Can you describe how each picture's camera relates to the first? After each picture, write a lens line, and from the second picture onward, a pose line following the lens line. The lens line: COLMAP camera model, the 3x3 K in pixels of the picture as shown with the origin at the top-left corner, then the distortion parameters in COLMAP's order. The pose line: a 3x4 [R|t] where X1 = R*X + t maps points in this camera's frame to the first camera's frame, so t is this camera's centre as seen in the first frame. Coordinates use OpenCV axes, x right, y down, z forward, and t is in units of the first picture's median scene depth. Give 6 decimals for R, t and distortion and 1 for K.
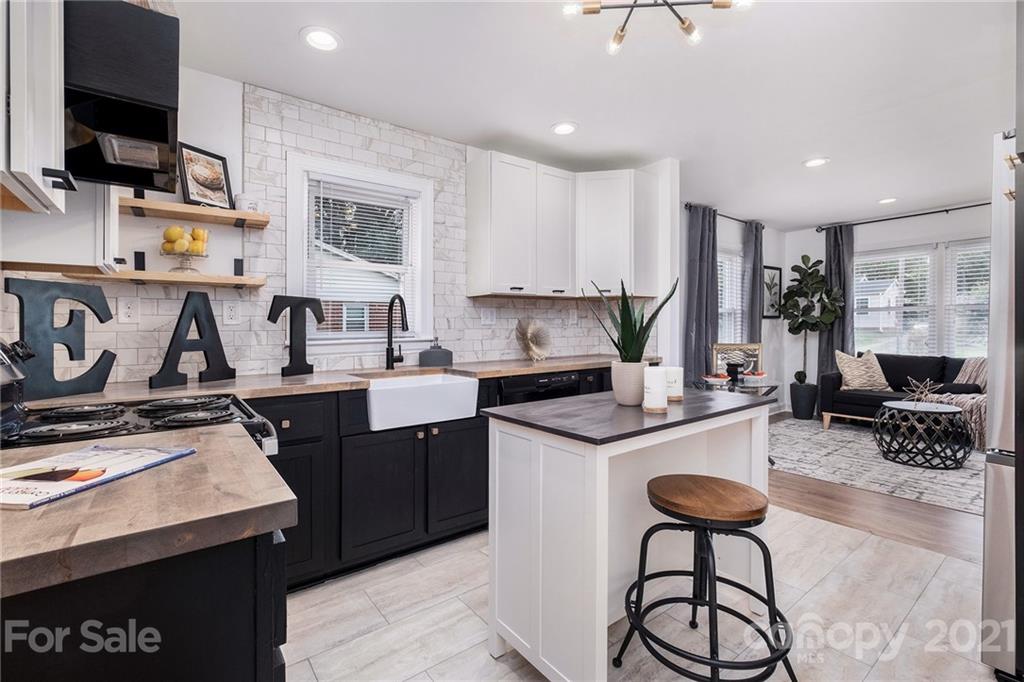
lens RADIAL K [[463.6, 0, 511.6], [0, 463.6, 327.7], [0, 0, 1]] dist [-0.014221, 0.002396]
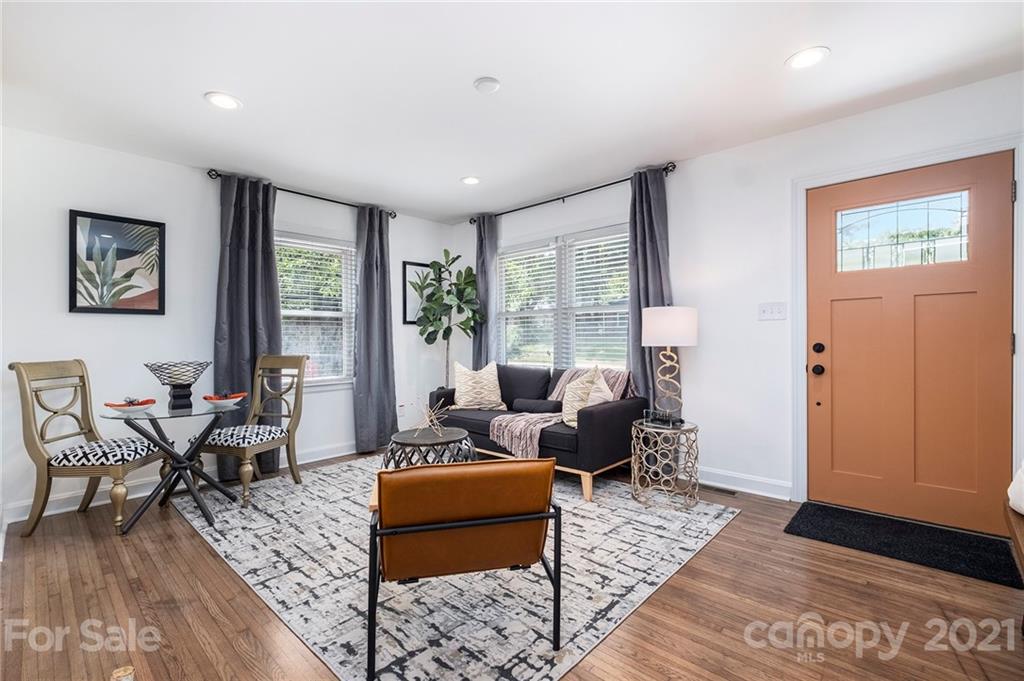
lens RADIAL K [[463.6, 0, 503.2], [0, 463.6, 329.6], [0, 0, 1]] dist [-0.014221, 0.002396]
pose [[0.990412, -0.001131, 0.138143, 1.166496], [0.003584, 0.999840, -0.017508, 0.010539], [-0.138101, 0.017836, 0.990257, 0.272116]]
